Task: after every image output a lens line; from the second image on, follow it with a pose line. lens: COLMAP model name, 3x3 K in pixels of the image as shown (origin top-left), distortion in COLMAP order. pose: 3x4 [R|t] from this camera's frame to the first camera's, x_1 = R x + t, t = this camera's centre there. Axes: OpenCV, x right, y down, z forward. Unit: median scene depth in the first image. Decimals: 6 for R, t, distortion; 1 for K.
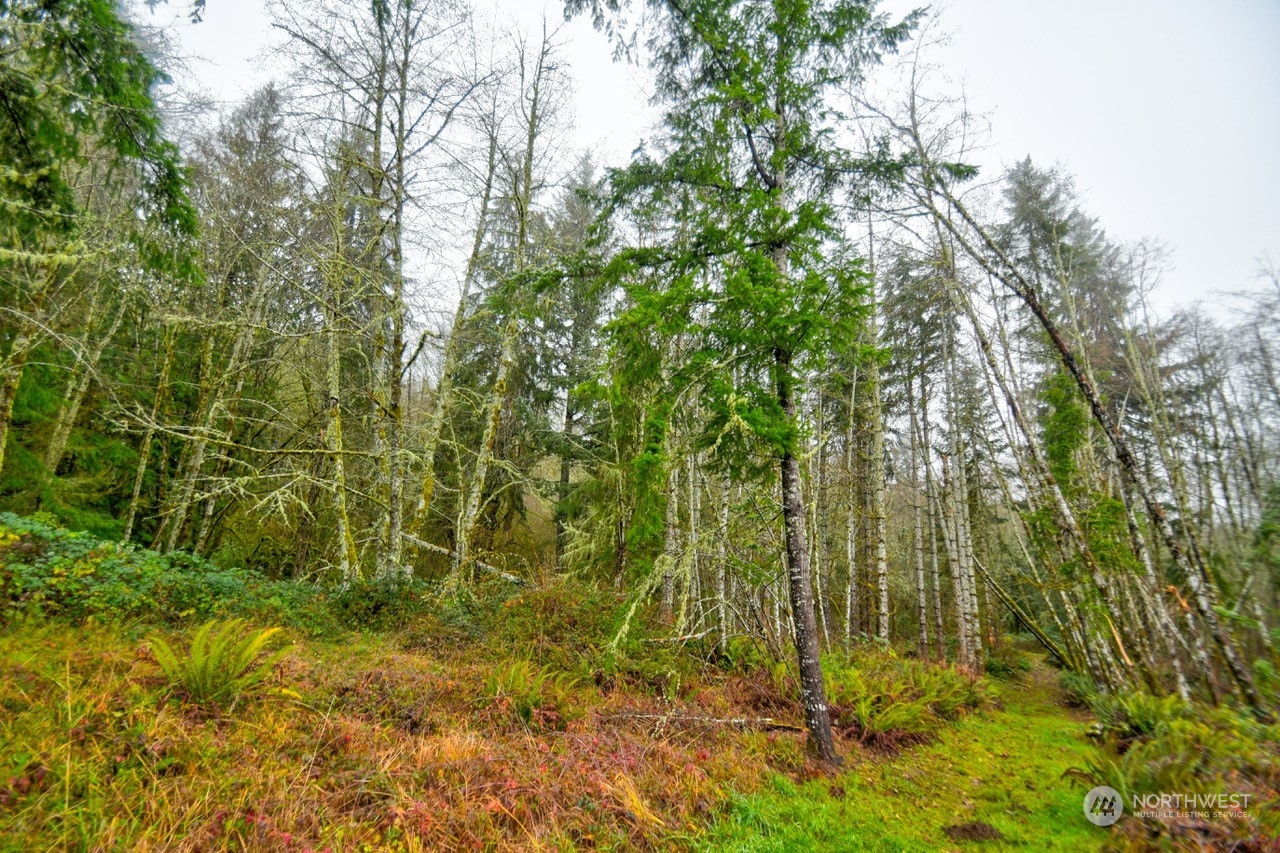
lens RADIAL K [[577.8, 0, 641.9], [0, 577.8, 451.0], [0, 0, 1]] dist [0.017978, -0.019755]
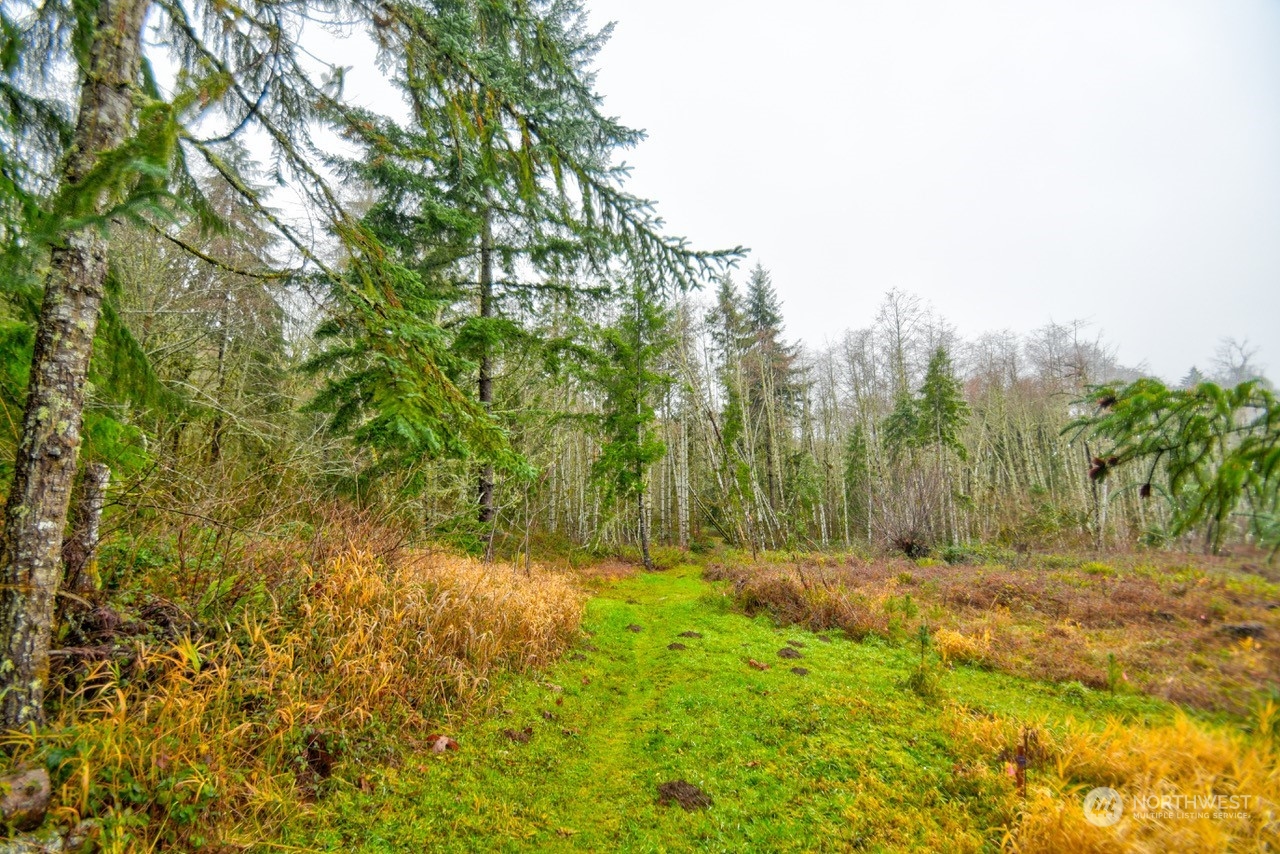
lens RADIAL K [[593.8, 0, 640.0], [0, 593.8, 427.0], [0, 0, 1]] dist [0.018297, -0.020875]
pose [[0.910376, -0.006661, 0.413729, -0.262698], [-0.043692, 0.992733, 0.112125, -0.167622], [-0.411469, -0.120152, 0.903469, -0.466863]]
